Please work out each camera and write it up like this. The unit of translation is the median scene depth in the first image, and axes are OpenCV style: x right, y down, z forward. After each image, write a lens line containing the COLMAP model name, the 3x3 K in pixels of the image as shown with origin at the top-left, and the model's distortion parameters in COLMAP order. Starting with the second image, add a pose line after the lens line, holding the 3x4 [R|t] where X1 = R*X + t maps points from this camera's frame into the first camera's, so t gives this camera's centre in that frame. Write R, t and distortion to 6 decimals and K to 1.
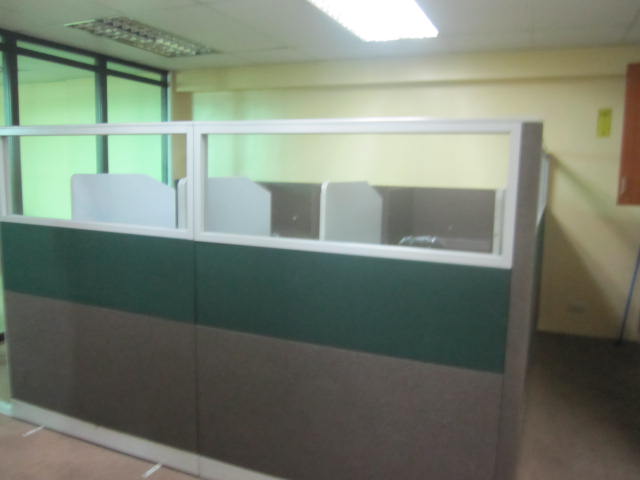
lens RADIAL K [[543.0, 0, 284.6], [0, 543.0, 242.0], [0, 0, 1]] dist [-0.038899, 0.007424]
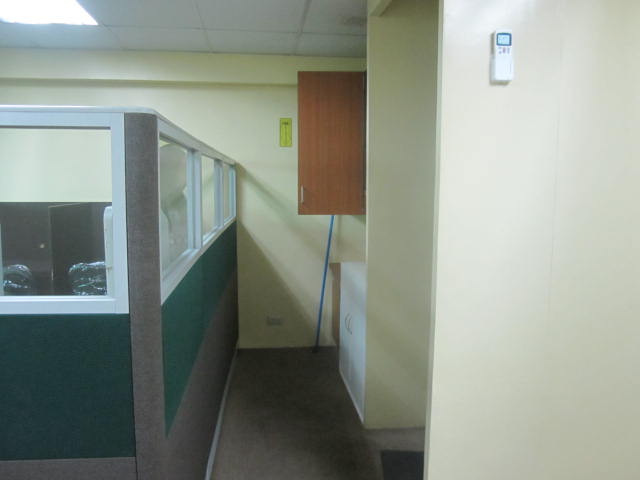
lens RADIAL K [[525.4, 0, 320.0], [0, 525.4, 240.0], [0, 0, 1]] dist [-0.000847, 0.000574]
pose [[0.864743, -0.068877, 0.497470, 0.155222], [0.082524, 0.996574, -0.005470, -0.012251], [-0.495389, 0.045783, 0.867464, 0.131222]]
